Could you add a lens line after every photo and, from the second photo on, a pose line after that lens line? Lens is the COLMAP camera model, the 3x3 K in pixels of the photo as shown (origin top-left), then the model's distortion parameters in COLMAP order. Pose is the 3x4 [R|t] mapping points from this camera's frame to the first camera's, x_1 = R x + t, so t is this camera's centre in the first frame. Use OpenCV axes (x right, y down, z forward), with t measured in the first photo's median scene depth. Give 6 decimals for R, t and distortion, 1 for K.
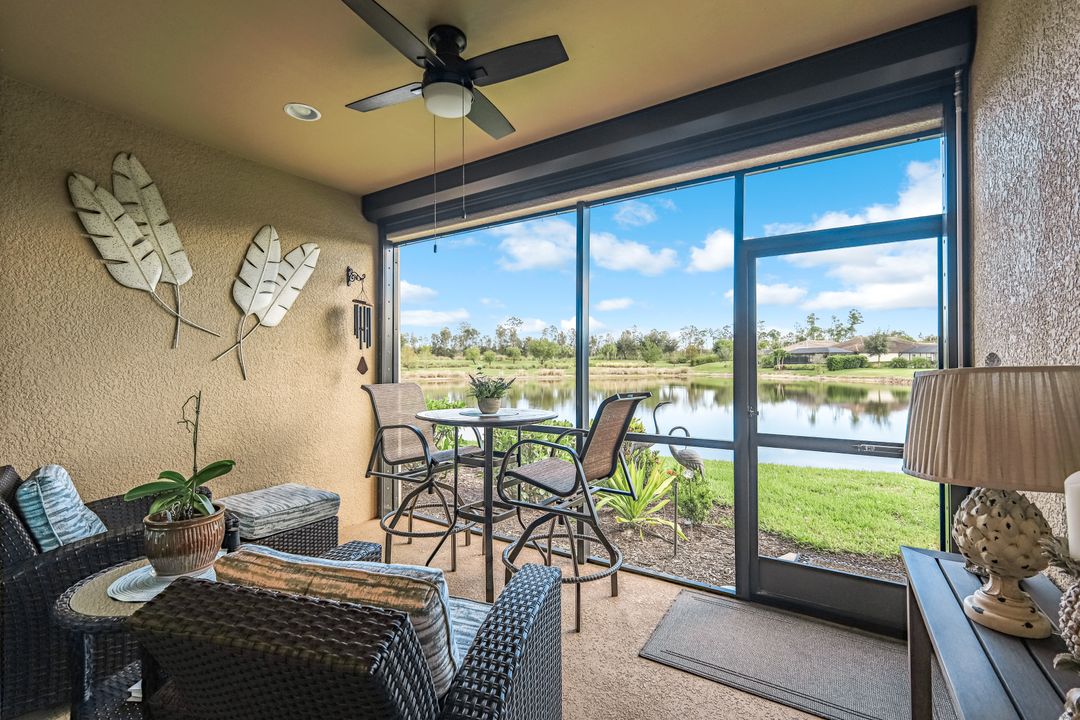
lens RADIAL K [[470.8, 0, 540.0], [0, 470.8, 360.0], [0, 0, 1]] dist [-0.000501, -0.000049]
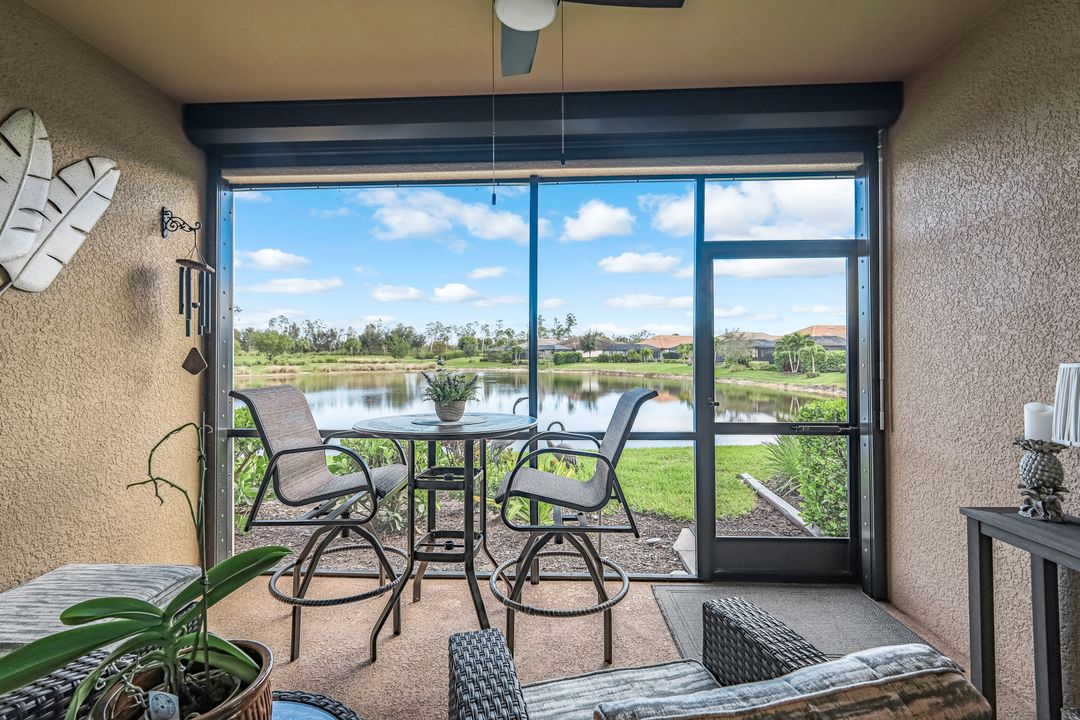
lens RADIAL K [[470.8, 0, 540.0], [0, 470.8, 360.0], [0, 0, 1]] dist [-0.000501, -0.000049]
pose [[0.861724, -0.002680, 0.507370, -0.313988], [-0.002189, 0.999957, 0.009000, 0.002772], [-0.507373, -0.008866, 0.861681, 0.200331]]
